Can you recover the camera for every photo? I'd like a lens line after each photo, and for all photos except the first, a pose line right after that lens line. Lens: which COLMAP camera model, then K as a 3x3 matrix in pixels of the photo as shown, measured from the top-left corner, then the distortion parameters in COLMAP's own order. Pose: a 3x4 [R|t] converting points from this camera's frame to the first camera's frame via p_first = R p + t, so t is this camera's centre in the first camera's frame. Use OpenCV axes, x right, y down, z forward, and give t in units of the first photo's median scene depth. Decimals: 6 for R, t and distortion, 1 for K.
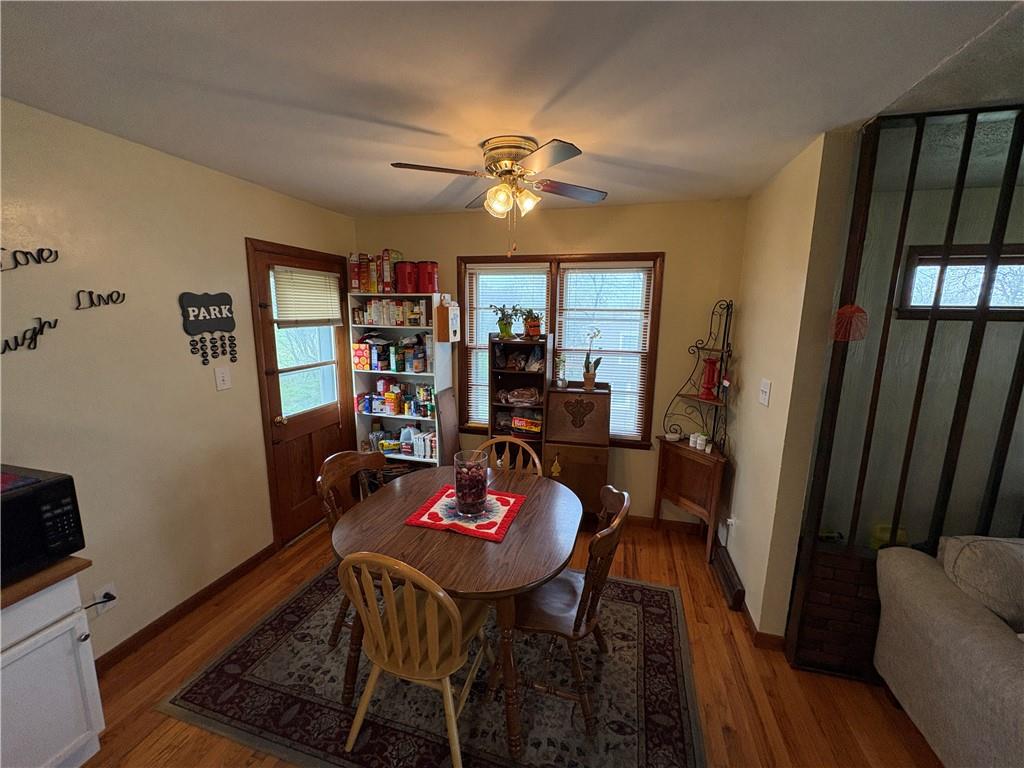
lens RADIAL K [[407.8, 0, 514.6], [0, 407.8, 383.8], [0, 0, 1]] dist [-0.001853, 0.000408]
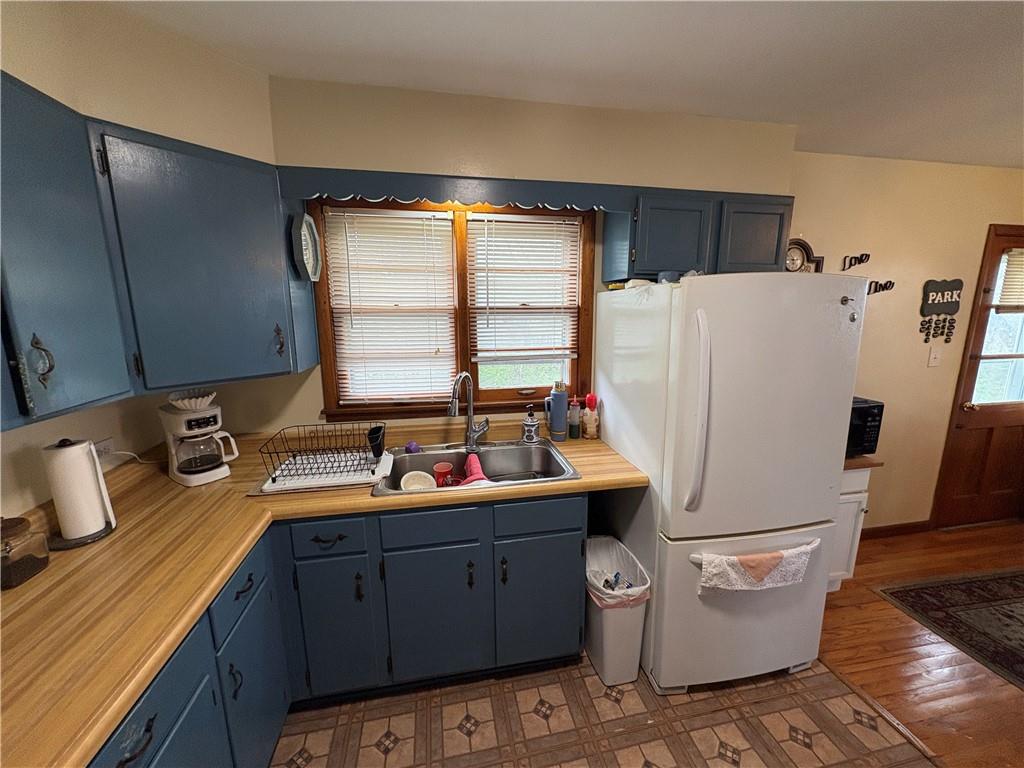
lens RADIAL K [[407.8, 0, 512.9], [0, 407.8, 383.9], [0, 0, 1]] dist [-0.001853, 0.000408]
pose [[0.431917, 0.148042, -0.889681, -0.214529], [-0.150249, 0.984463, 0.090872, 0.135378], [0.889311, 0.094424, 0.447449, -0.530098]]
